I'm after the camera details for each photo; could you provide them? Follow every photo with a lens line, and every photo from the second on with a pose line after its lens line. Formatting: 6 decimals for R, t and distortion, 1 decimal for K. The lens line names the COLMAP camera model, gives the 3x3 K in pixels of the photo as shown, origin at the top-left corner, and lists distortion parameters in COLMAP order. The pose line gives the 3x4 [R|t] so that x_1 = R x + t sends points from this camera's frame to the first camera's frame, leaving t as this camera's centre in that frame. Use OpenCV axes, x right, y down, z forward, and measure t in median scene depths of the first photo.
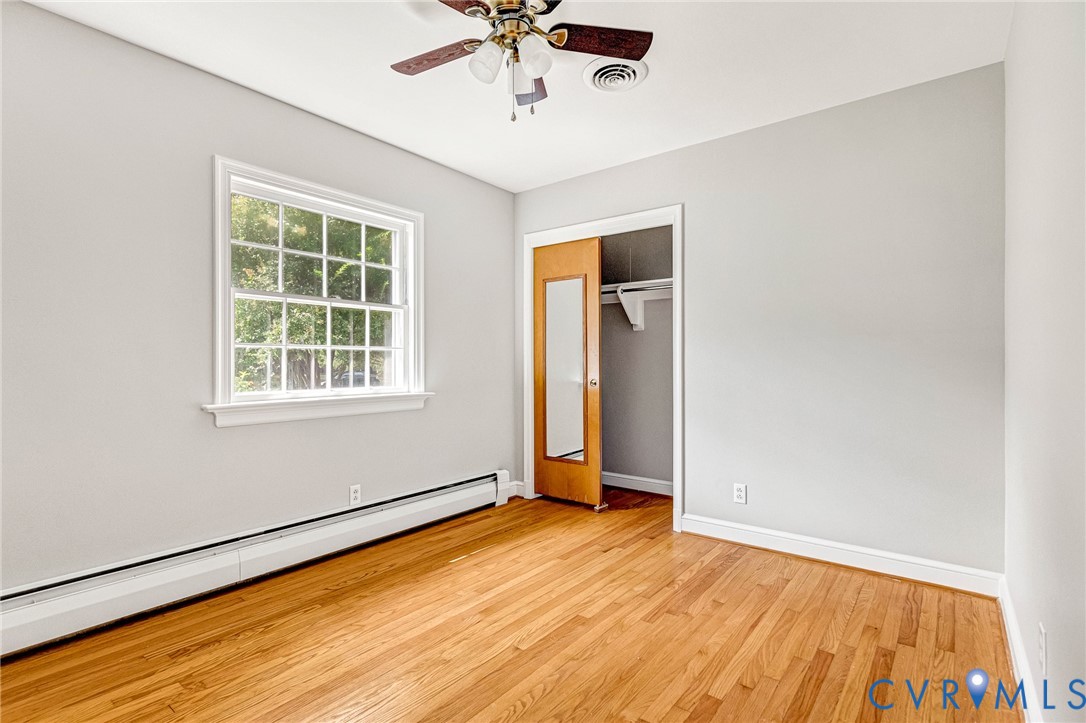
lens RADIAL K [[515.2, 0, 553.5], [0, 515.2, 372.4], [0, 0, 1]] dist [0.004486, -0.000217]
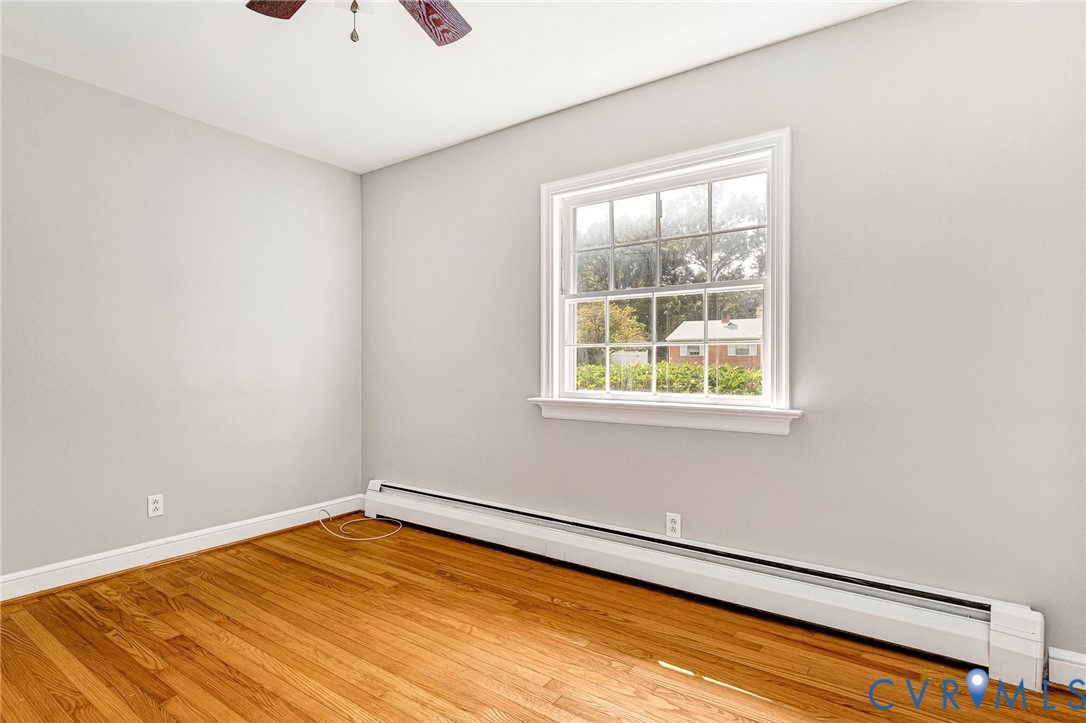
lens RADIAL K [[527.6, 0, 545.6], [0, 527.6, 372.6], [0, 0, 1]] dist [0.001422, 0.000009]
pose [[0.053452, 0.019689, -0.998376, 0.472683], [-0.022436, 0.999577, 0.018511, -0.015120], [0.998318, 0.021410, 0.053871, 0.824461]]
